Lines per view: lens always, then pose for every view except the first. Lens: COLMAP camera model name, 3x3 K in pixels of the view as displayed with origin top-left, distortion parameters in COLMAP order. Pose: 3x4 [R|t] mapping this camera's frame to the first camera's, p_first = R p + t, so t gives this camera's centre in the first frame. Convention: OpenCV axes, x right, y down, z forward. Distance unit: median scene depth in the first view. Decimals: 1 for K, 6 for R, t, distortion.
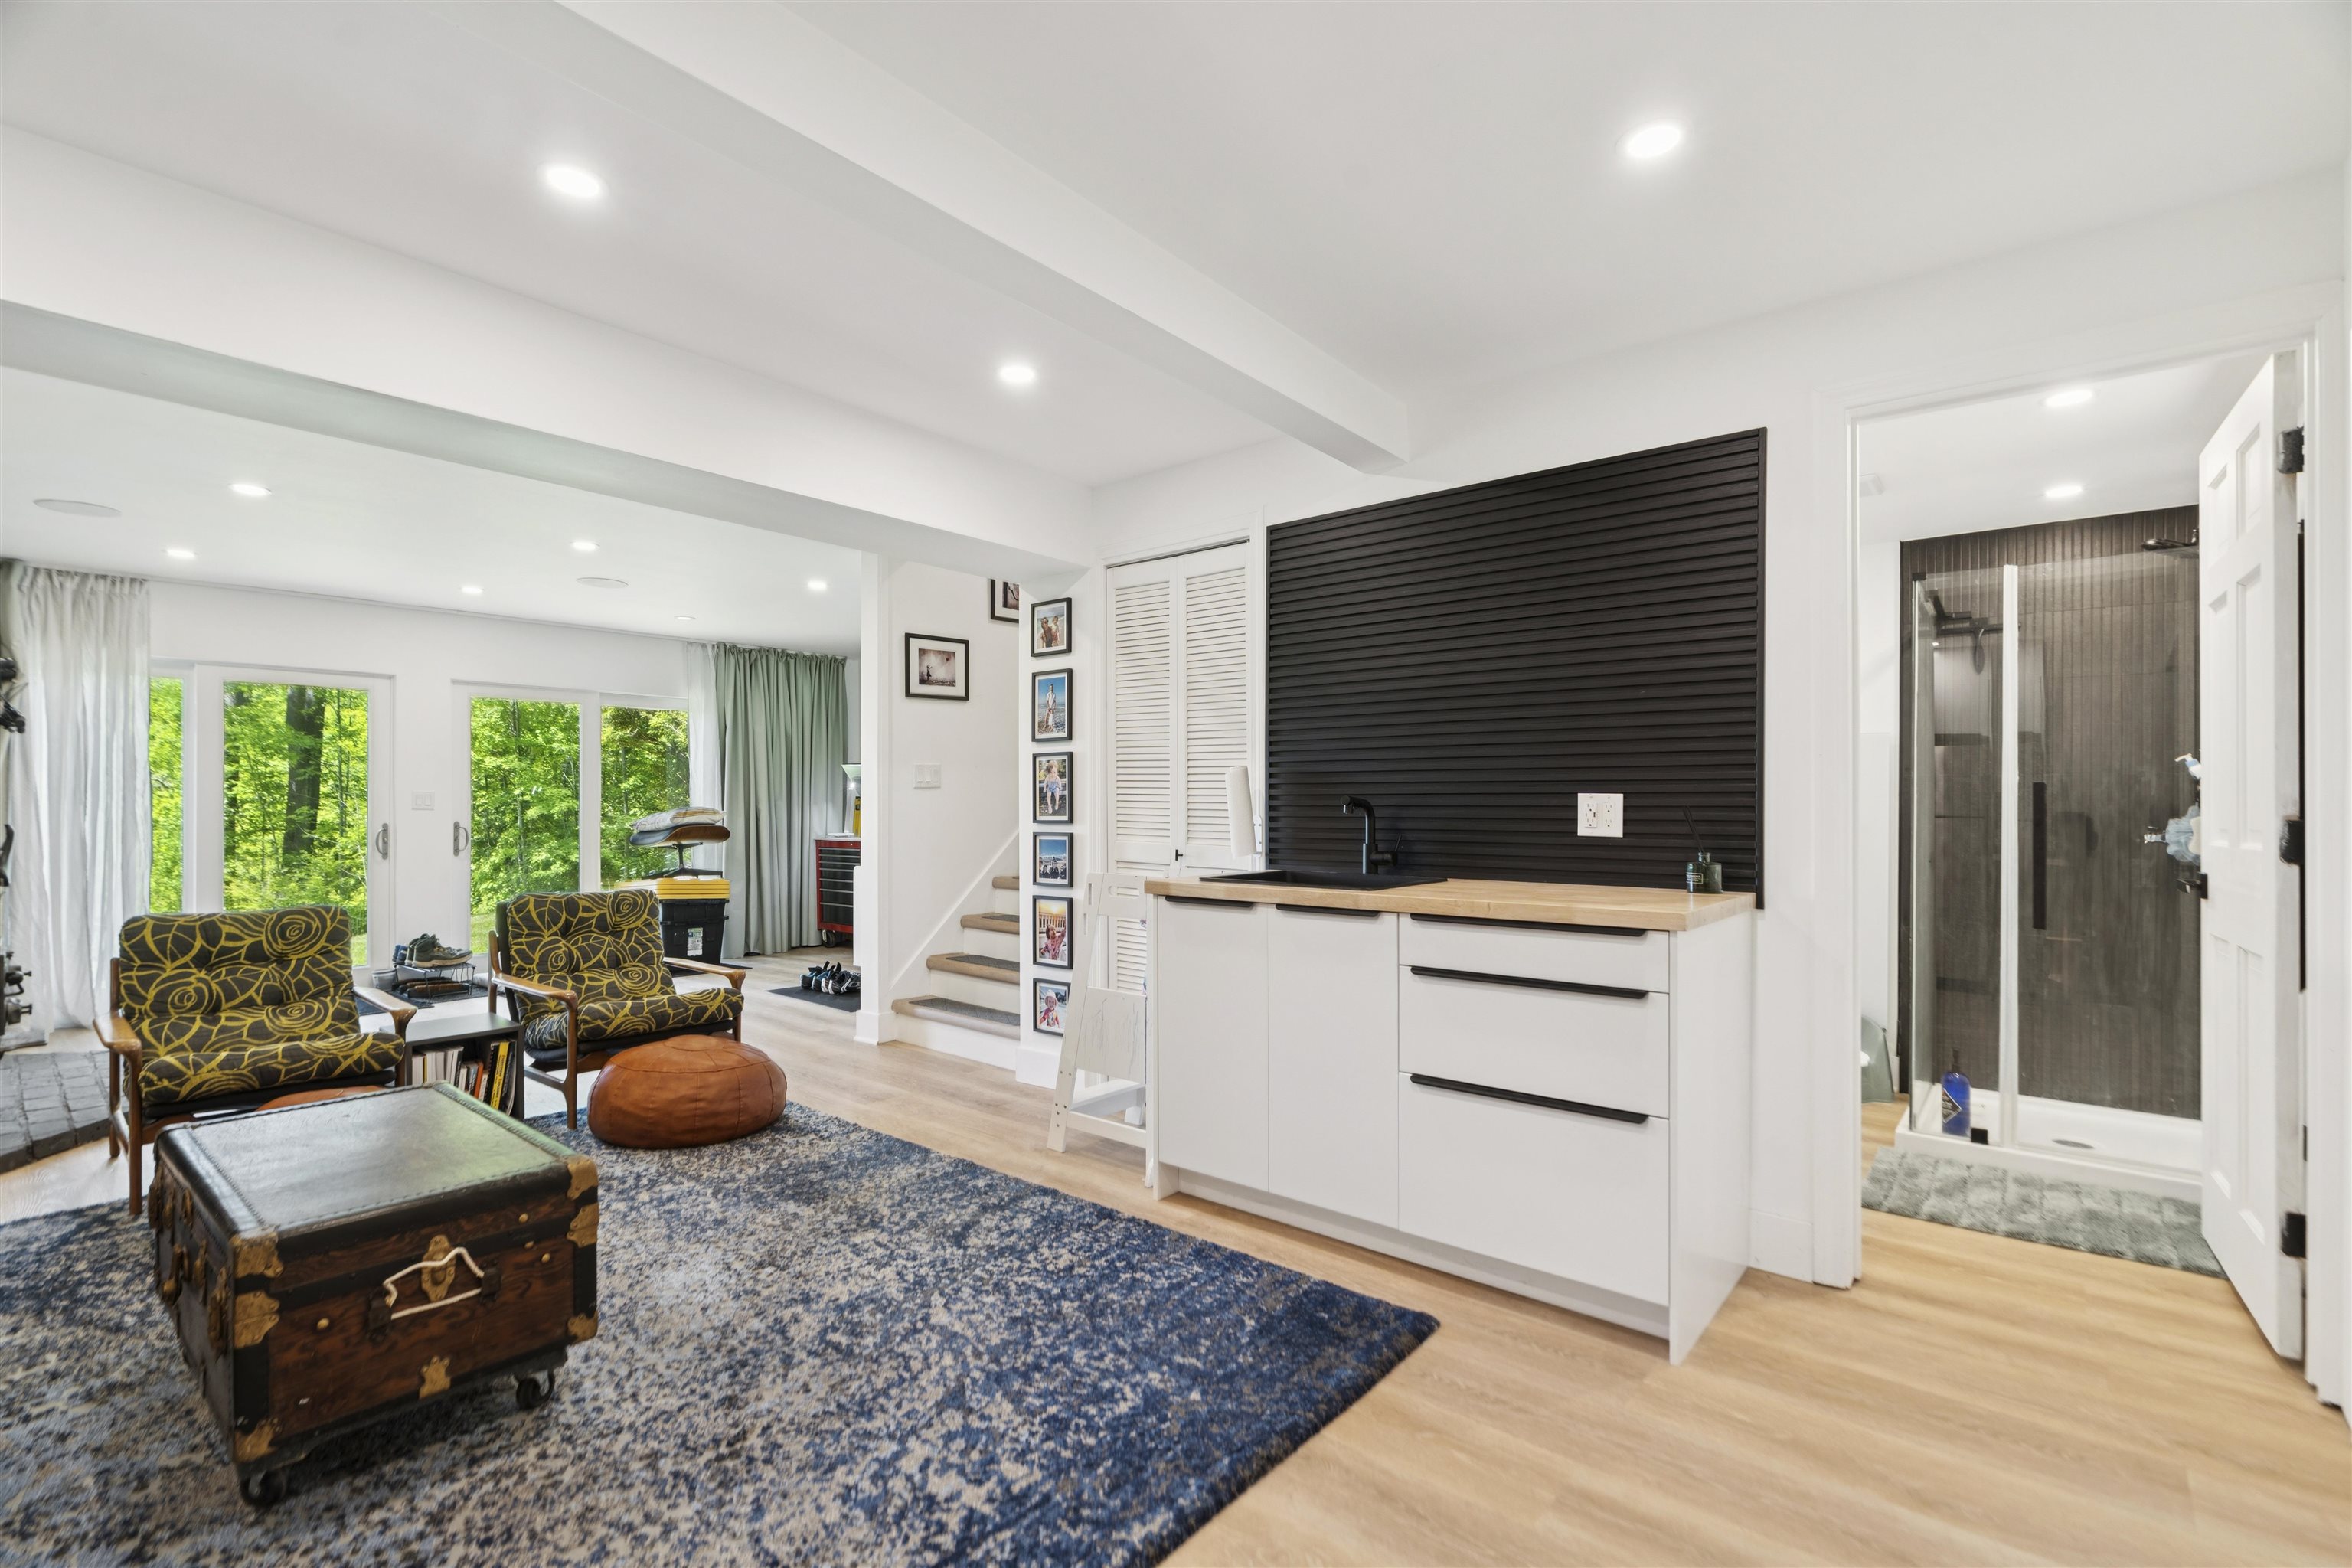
lens RADIAL K [[1065.3, 0, 1175.4], [0, 1065.3, 799.9], [0, 0, 1]] dist [-0.008129, 0.005126]
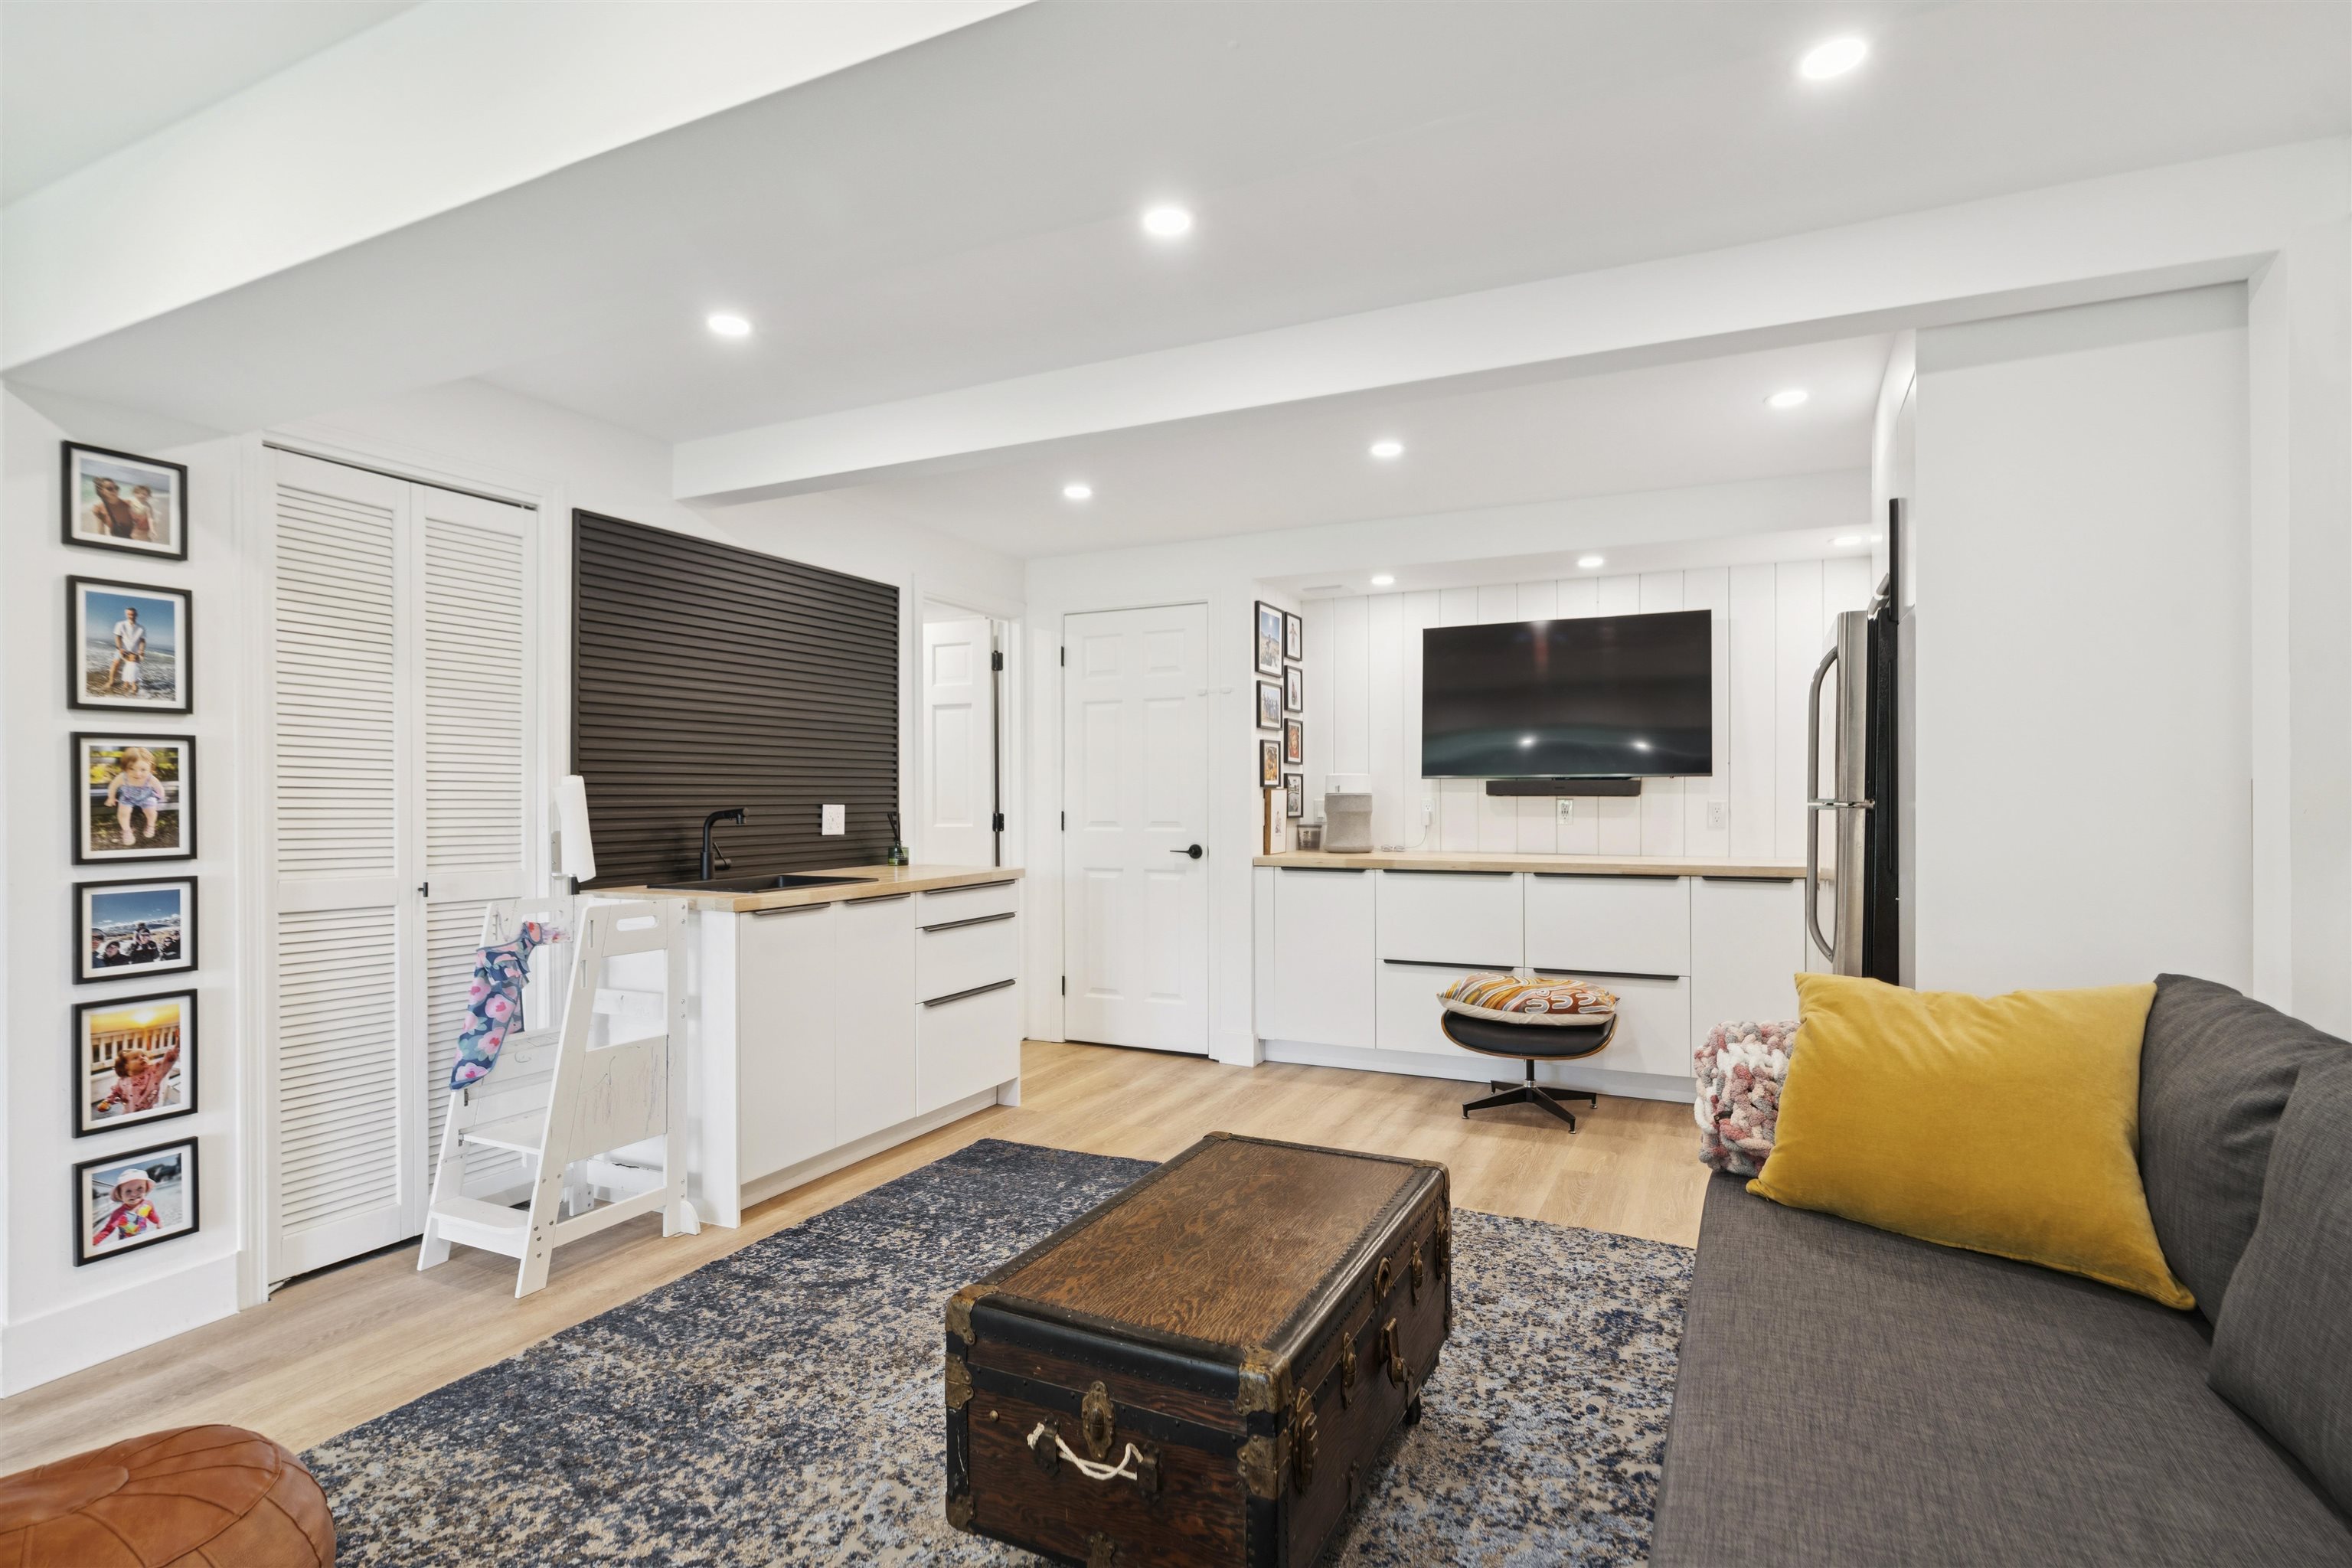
lens RADIAL K [[1164.2, 0, 1160.6], [0, 1164.2, 787.9], [0, 0, 1]] dist [0.002456, 0.001221]
pose [[-0.232235, 0.007669, 0.972629, -1.567220], [0.000563, 0.999970, -0.007750, -0.021581], [-0.972660, -0.001252, -0.232232, 1.197198]]
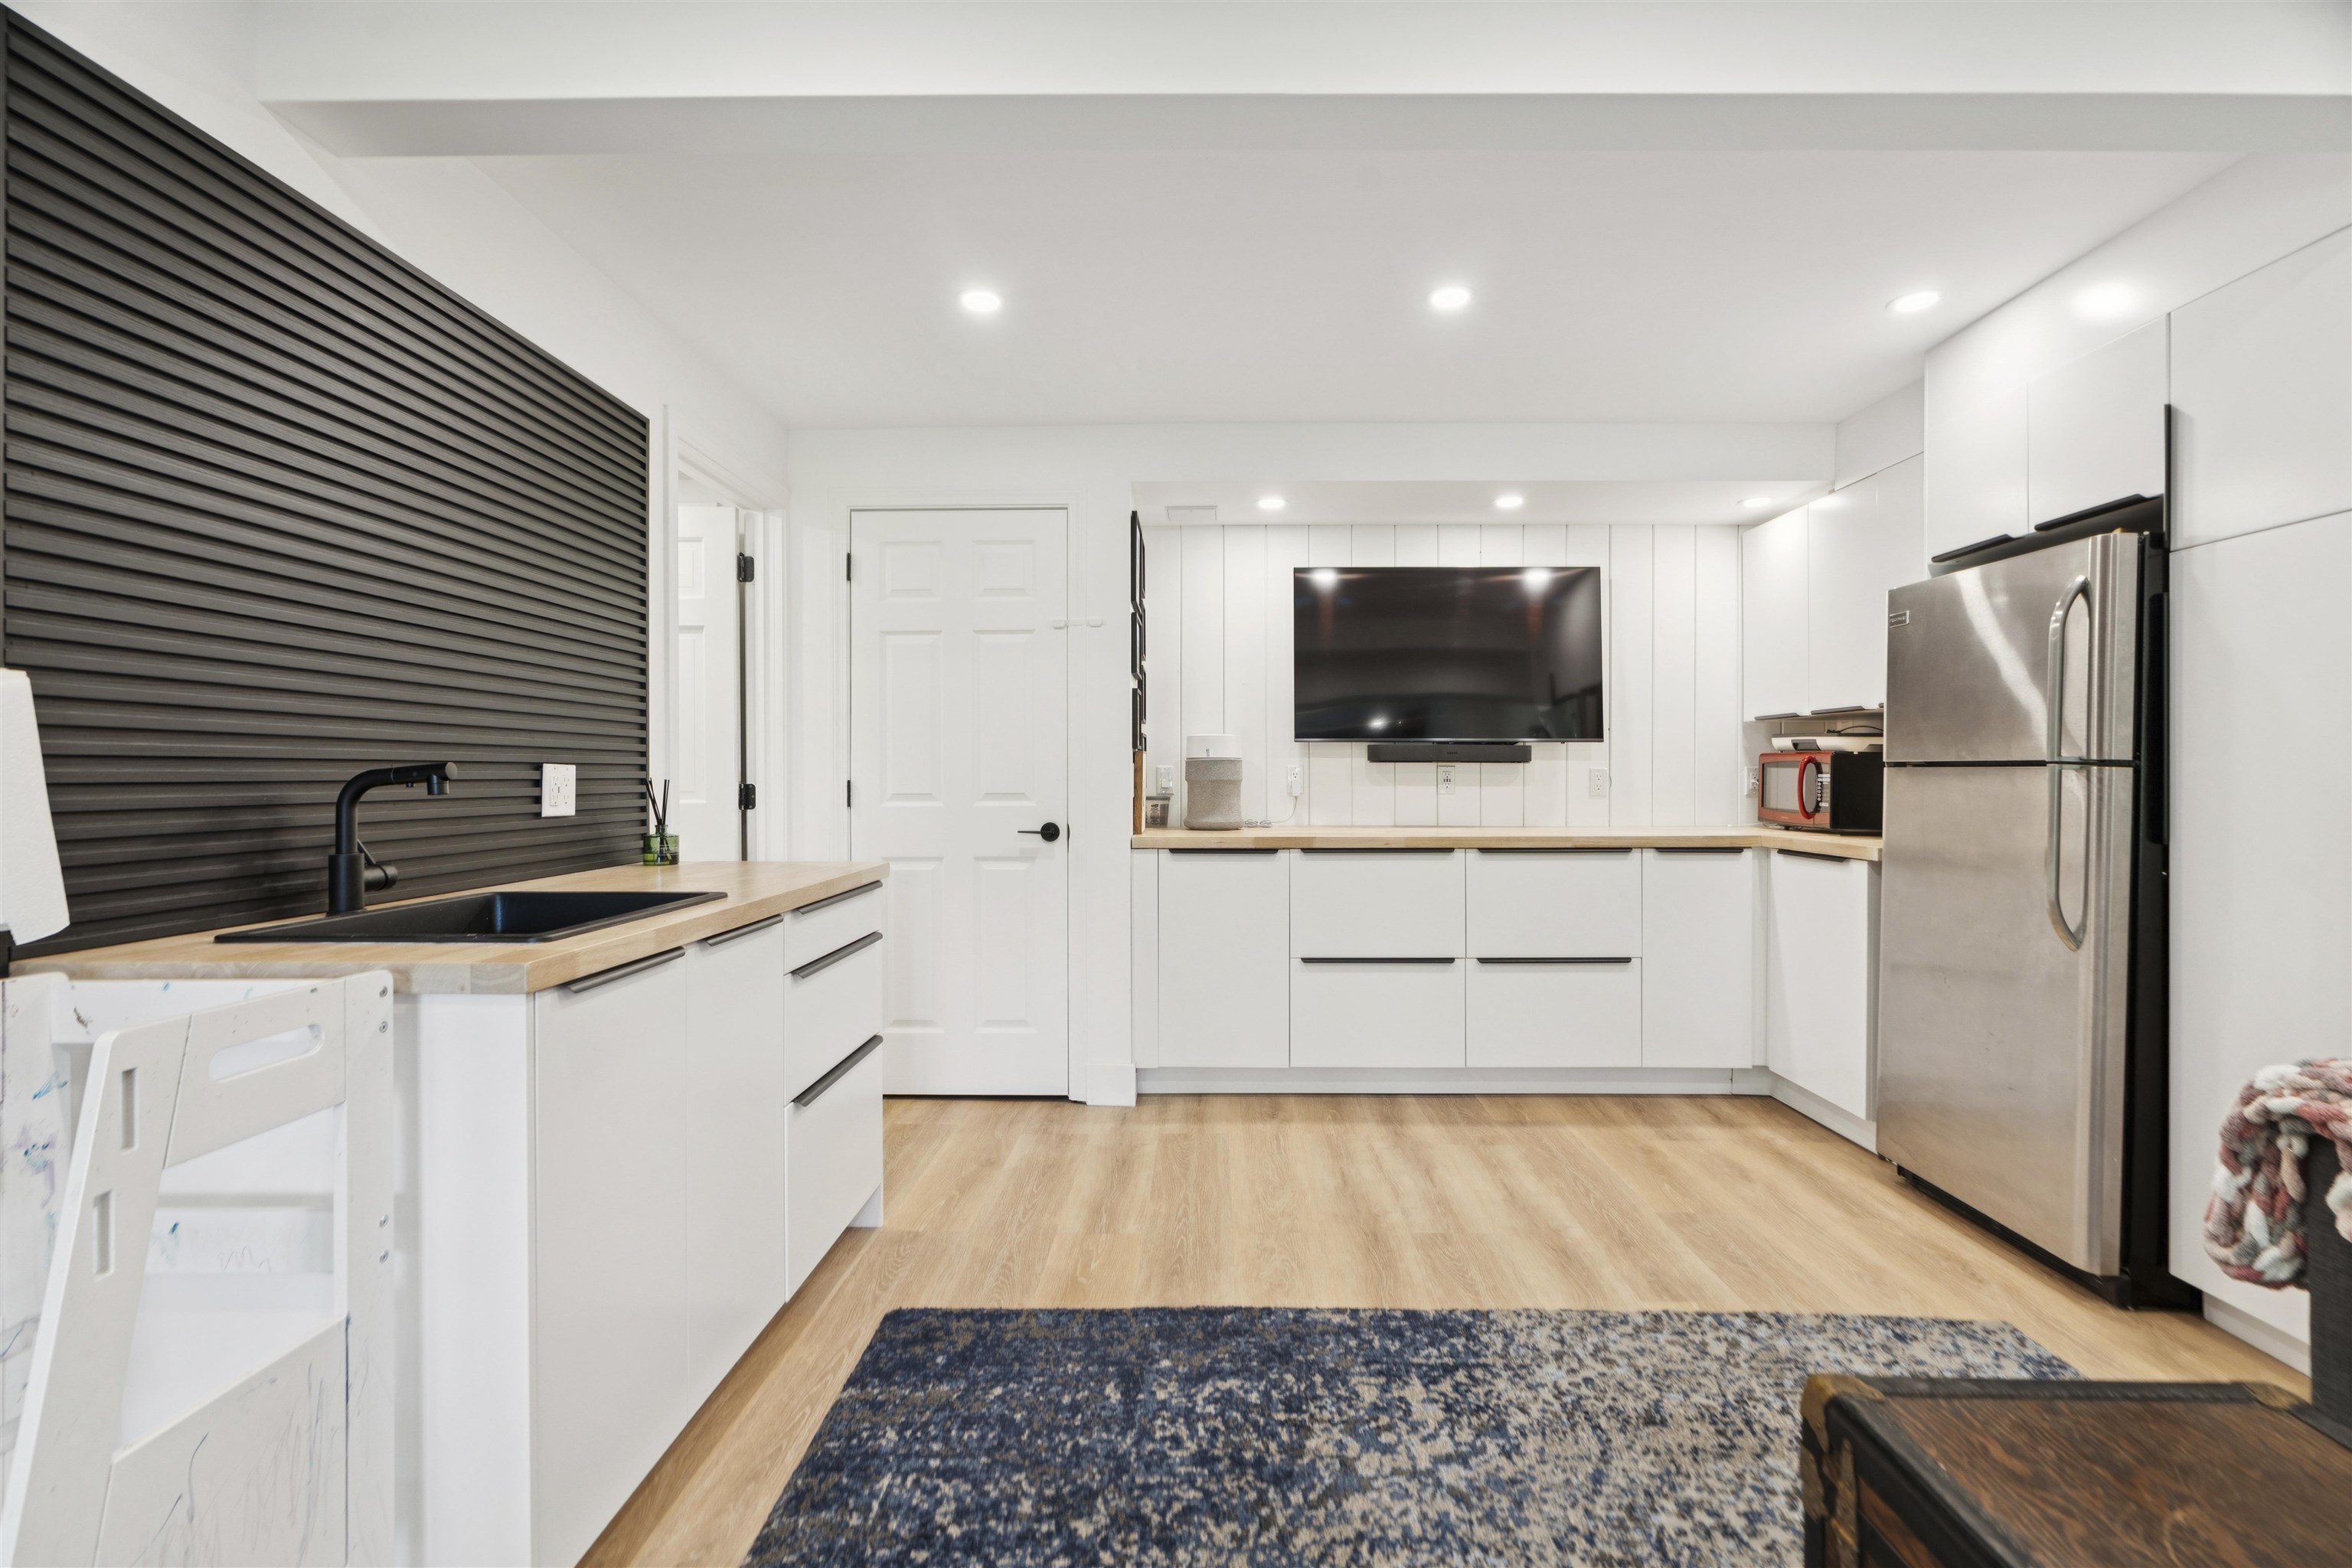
lens RADIAL K [[1065.3, 0, 1180.0], [0, 1065.3, 774.8], [0, 0, 1]] dist [-0.008129, 0.005126]
pose [[-0.628162, 0.000440, 0.778082, -0.699371], [-0.001819, 0.999996, -0.002034, 0.003223], [-0.778080, -0.002693, -0.628159, 1.463540]]
